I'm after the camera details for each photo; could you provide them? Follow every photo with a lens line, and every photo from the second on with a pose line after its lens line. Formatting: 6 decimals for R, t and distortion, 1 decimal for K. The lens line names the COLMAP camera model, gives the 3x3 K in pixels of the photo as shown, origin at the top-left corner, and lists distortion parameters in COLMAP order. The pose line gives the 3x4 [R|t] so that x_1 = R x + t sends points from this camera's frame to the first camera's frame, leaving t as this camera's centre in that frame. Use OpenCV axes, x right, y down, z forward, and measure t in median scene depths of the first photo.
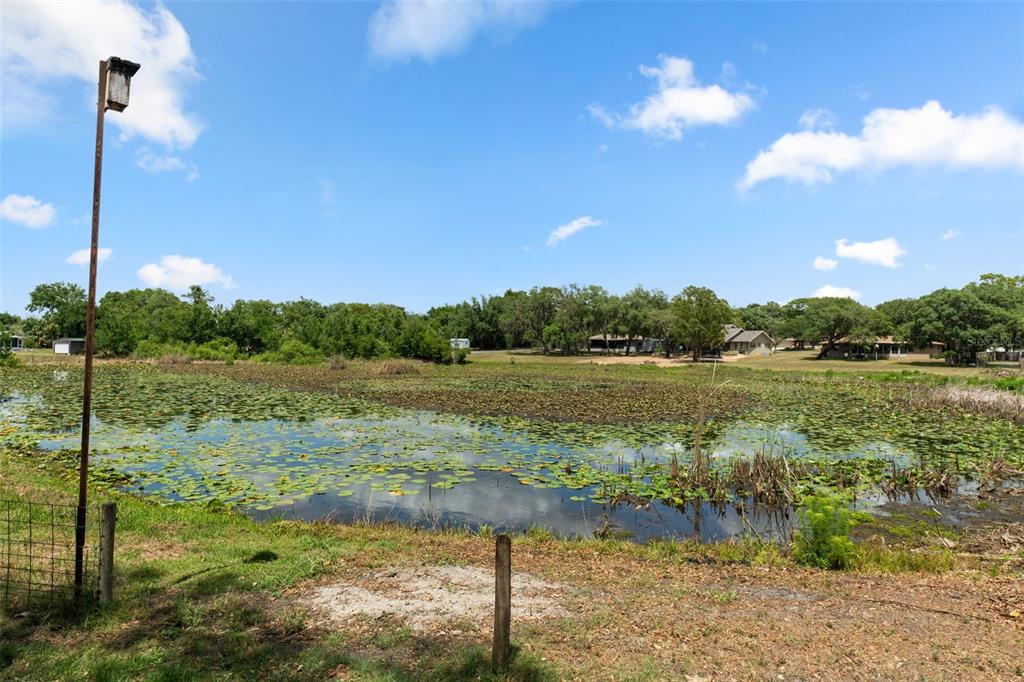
lens RADIAL K [[559.8, 0, 515.8], [0, 559.8, 337.7], [0, 0, 1]] dist [-0.008880, -0.002888]
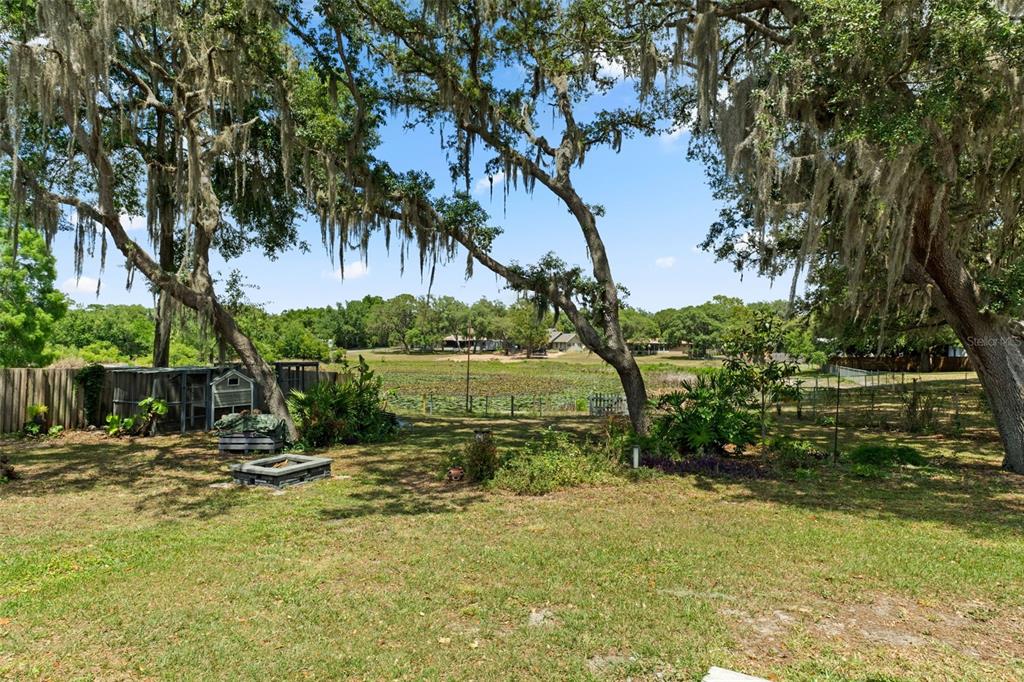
lens RADIAL K [[559.8, 0, 508.7], [0, 559.8, 338.1], [0, 0, 1]] dist [-0.008880, -0.002888]
pose [[0.958614, -0.004800, 0.284667, -0.085732], [0.001534, 0.999930, 0.011694, -0.017481], [-0.284704, -0.010774, 0.958555, -0.219312]]
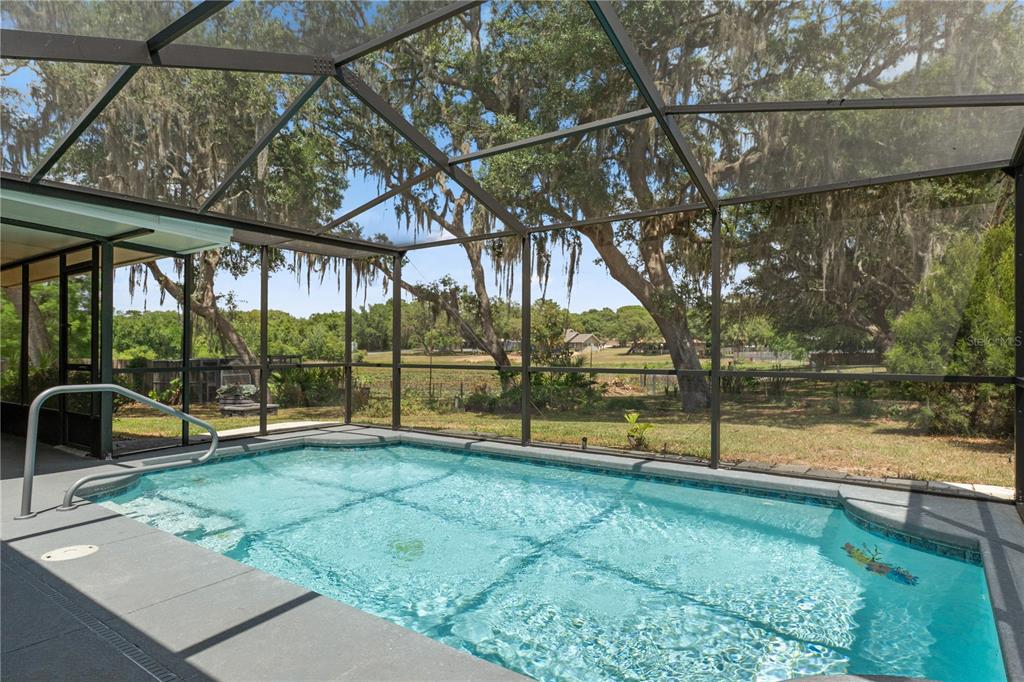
lens RADIAL K [[576.8, 0, 510.4], [0, 576.8, 342.8], [0, 0, 1]] dist [-0.000676, 0.000784]
pose [[0.973650, -0.015233, 0.227539, -0.060667], [0.011860, 0.999799, 0.016183, -0.015787], [-0.227739, -0.013058, 0.973635, -0.295284]]
